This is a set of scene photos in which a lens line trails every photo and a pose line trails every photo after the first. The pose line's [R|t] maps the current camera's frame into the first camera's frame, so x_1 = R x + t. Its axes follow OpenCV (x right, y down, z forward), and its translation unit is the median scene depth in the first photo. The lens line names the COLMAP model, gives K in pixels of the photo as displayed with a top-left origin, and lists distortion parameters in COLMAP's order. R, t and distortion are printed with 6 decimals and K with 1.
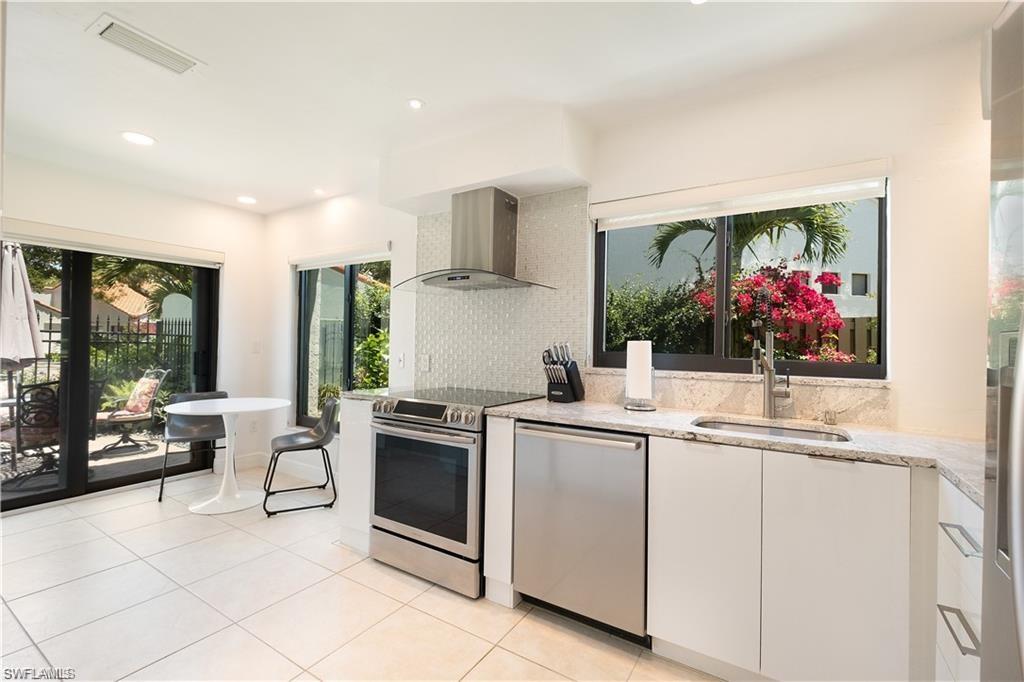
lens RADIAL K [[446.1, 0, 513.6], [0, 446.1, 341.9], [0, 0, 1]] dist [0.015760, -0.000174]
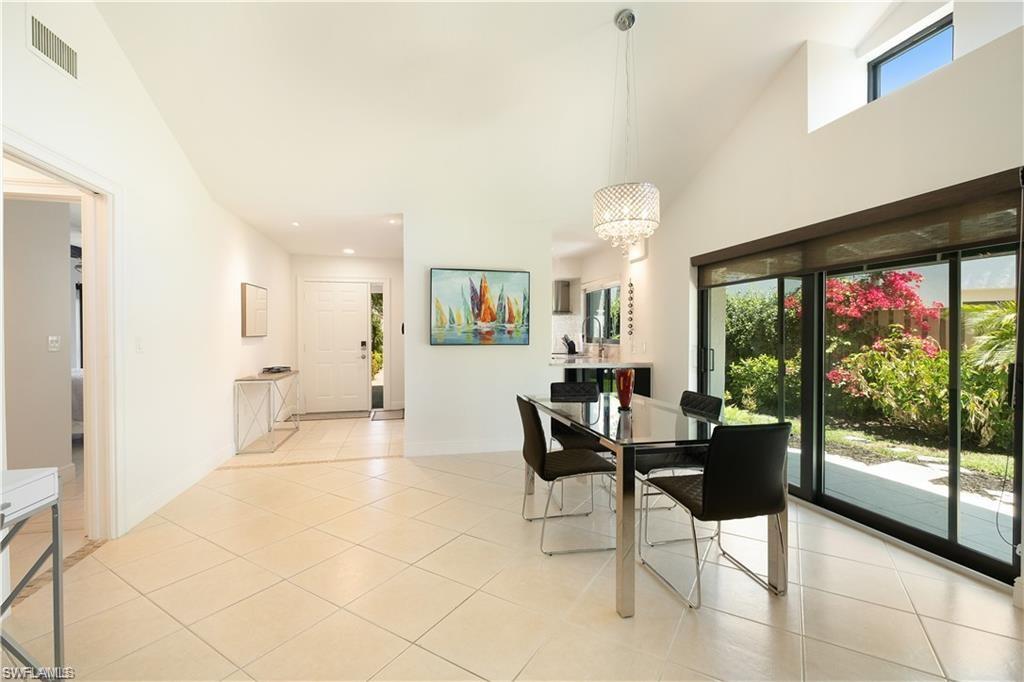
lens RADIAL K [[446.1, 0, 511.6], [0, 446.1, 339.4], [0, 0, 1]] dist [0.015760, -0.000174]
pose [[0.709571, -0.013352, -0.704508, 1.780312], [0.014002, 0.999890, -0.004848, 0.036985], [0.704495, -0.006425, 0.709680, -1.243623]]
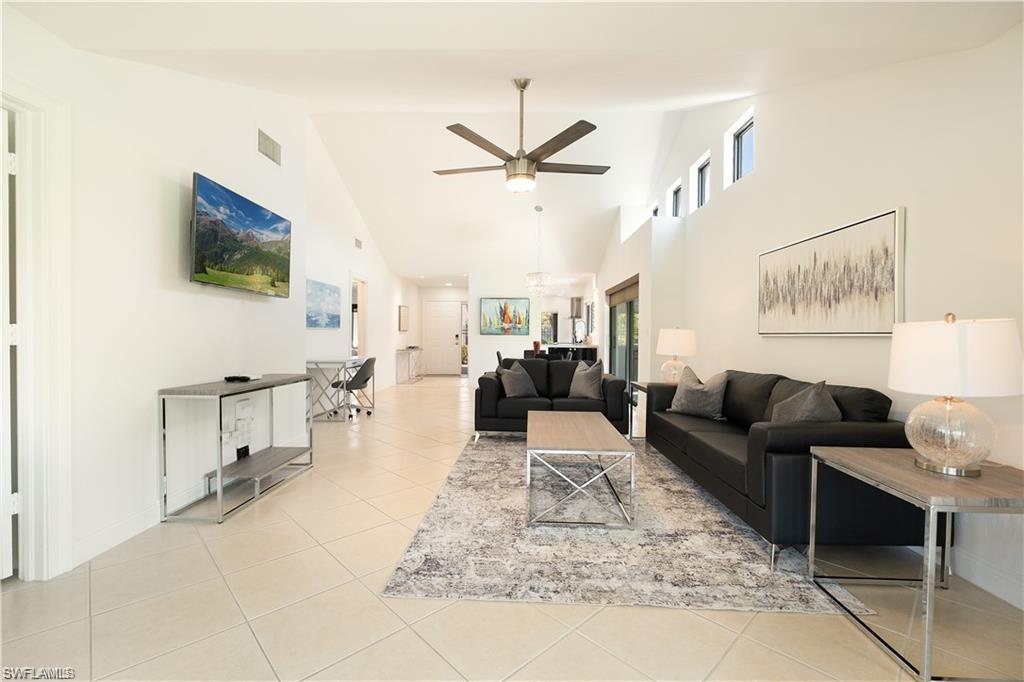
lens RADIAL K [[446.1, 0, 514.1], [0, 446.1, 337.9], [0, 0, 1]] dist [0.015760, -0.000174]
pose [[0.519399, -0.011313, -0.854457, 3.554084], [0.004134, 0.999934, -0.010727, 0.112472], [0.854522, 0.002039, 0.519412, -1.879852]]
